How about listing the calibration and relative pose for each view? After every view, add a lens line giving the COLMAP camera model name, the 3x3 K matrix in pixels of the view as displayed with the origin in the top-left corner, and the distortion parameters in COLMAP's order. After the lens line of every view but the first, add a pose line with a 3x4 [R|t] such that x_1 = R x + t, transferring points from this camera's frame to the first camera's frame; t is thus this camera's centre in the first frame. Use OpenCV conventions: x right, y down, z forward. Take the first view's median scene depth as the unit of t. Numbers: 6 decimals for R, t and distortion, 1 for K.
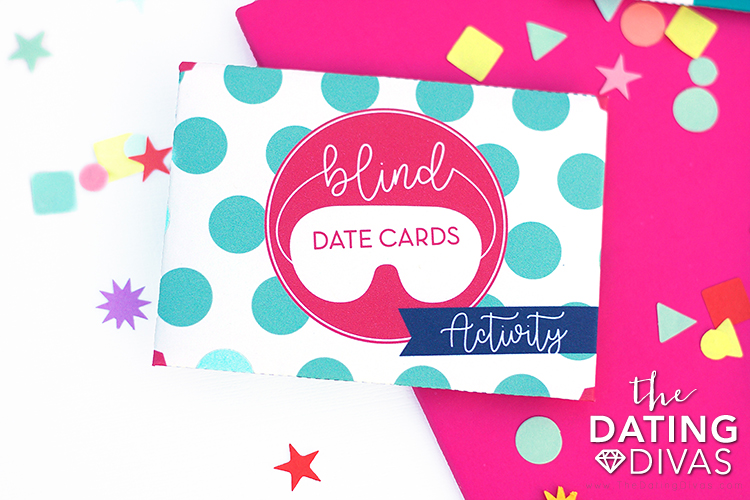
lens RADIAL K [[1773.0, 0, 375.4], [0, 1773.0, 251.2], [0, 0, 1]] dist [-0.078508, 0.000000]
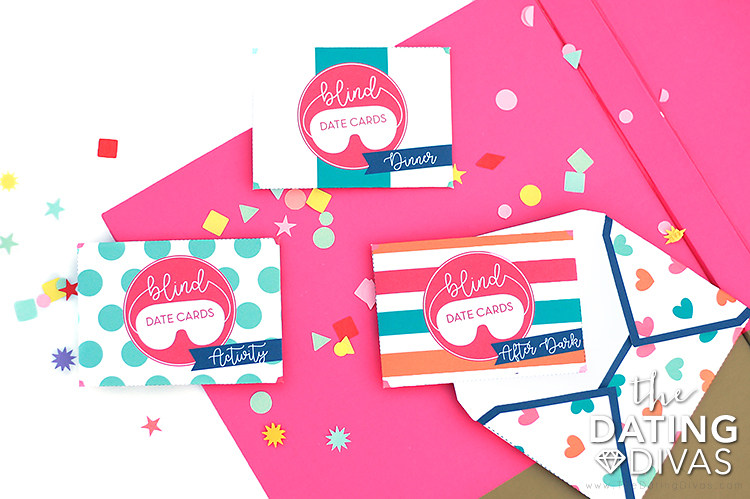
lens RADIAL K [[1773.0, 0, 374.6], [0, 1773.0, 249.0], [0, 0, 1]] dist [-0.078508, 0.000000]
pose [[0.994306, -0.103616, -0.024885, 0.301557], [0.104957, 0.992633, 0.060533, -0.193938], [0.018430, -0.062800, 0.997856, -1.132543]]
